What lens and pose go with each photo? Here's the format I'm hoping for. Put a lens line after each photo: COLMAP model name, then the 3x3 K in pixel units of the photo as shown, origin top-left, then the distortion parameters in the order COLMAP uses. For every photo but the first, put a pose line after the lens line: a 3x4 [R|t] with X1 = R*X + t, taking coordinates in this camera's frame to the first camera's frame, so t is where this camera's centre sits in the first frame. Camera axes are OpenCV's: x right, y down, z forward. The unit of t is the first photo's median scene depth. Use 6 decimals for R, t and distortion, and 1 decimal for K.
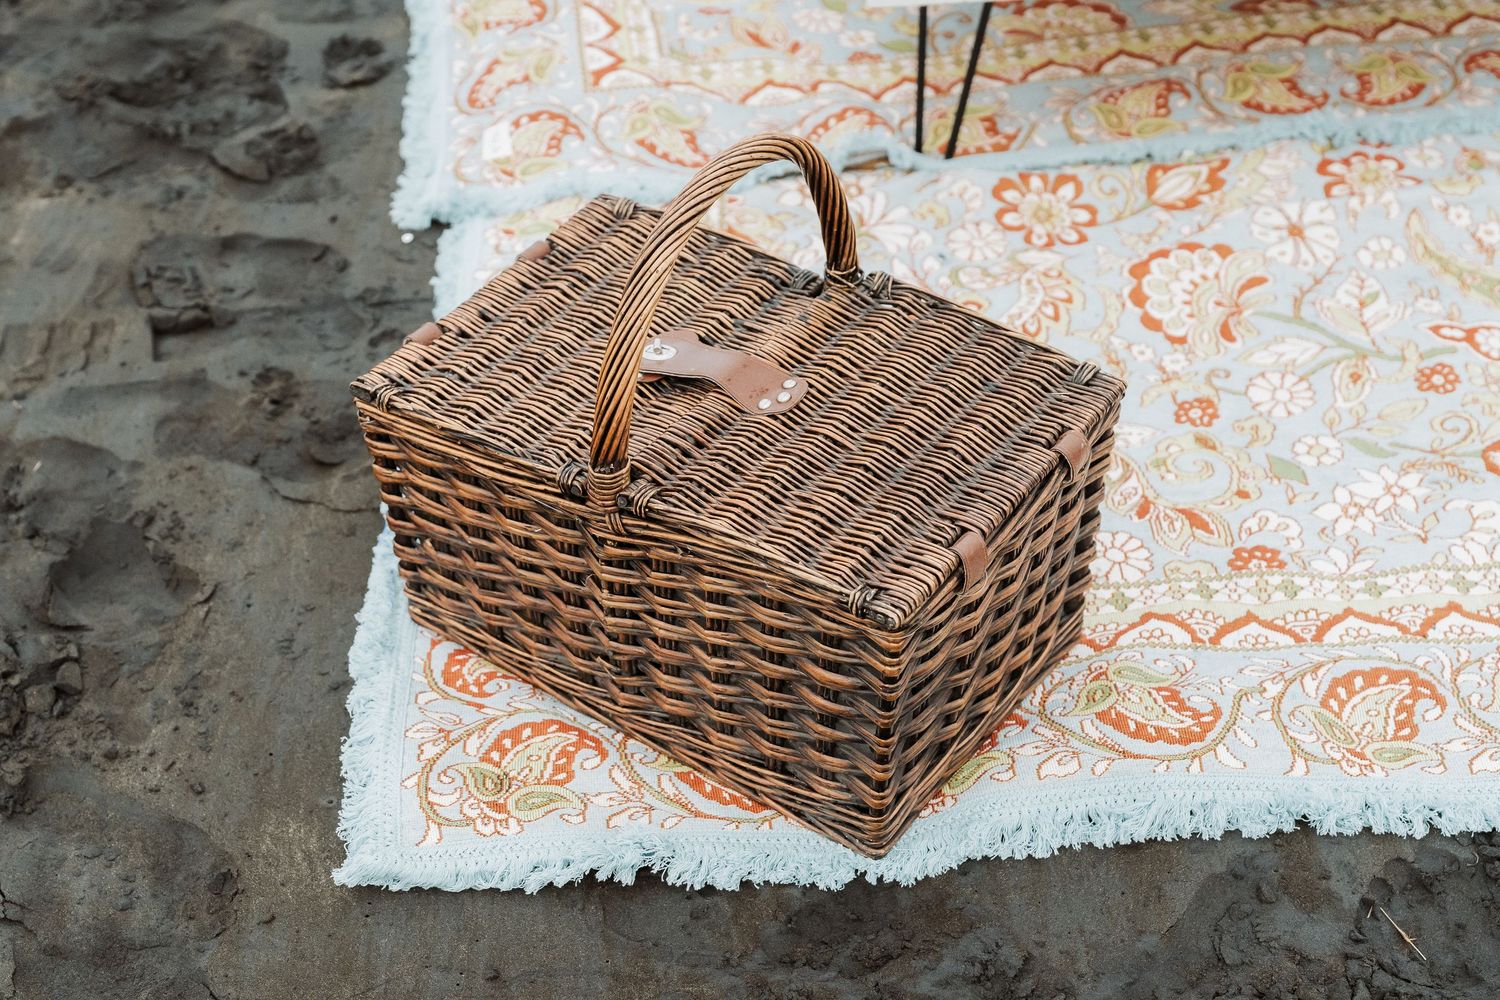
lens RADIAL K [[2103.9, 0, 747.8], [0, 2103.9, 501.1], [0, 0, 1]] dist [0.005216, 0.000000]
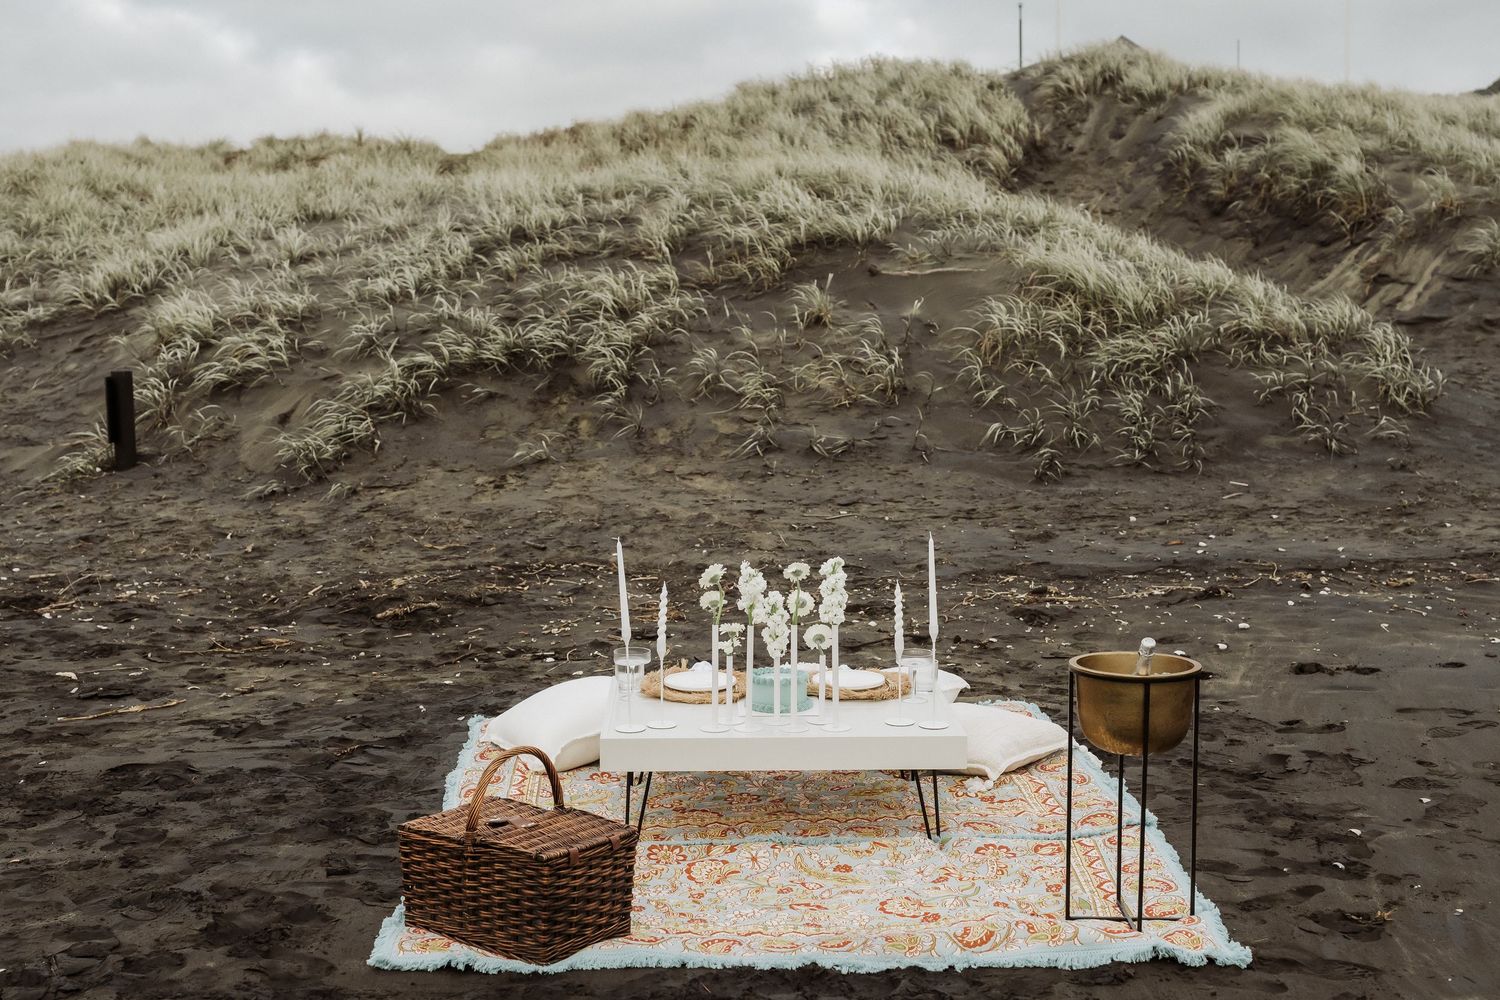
lens RADIAL K [[1809.9, 0, 750.6], [0, 1809.9, 499.8], [0, 0, 1]] dist [0.015069, 0.000000]
pose [[0.998686, 0.035592, -0.036882, 0.402599], [-0.050427, 0.811097, -0.582734, 1.051643], [0.009175, 0.583828, 0.811825, -1.423216]]
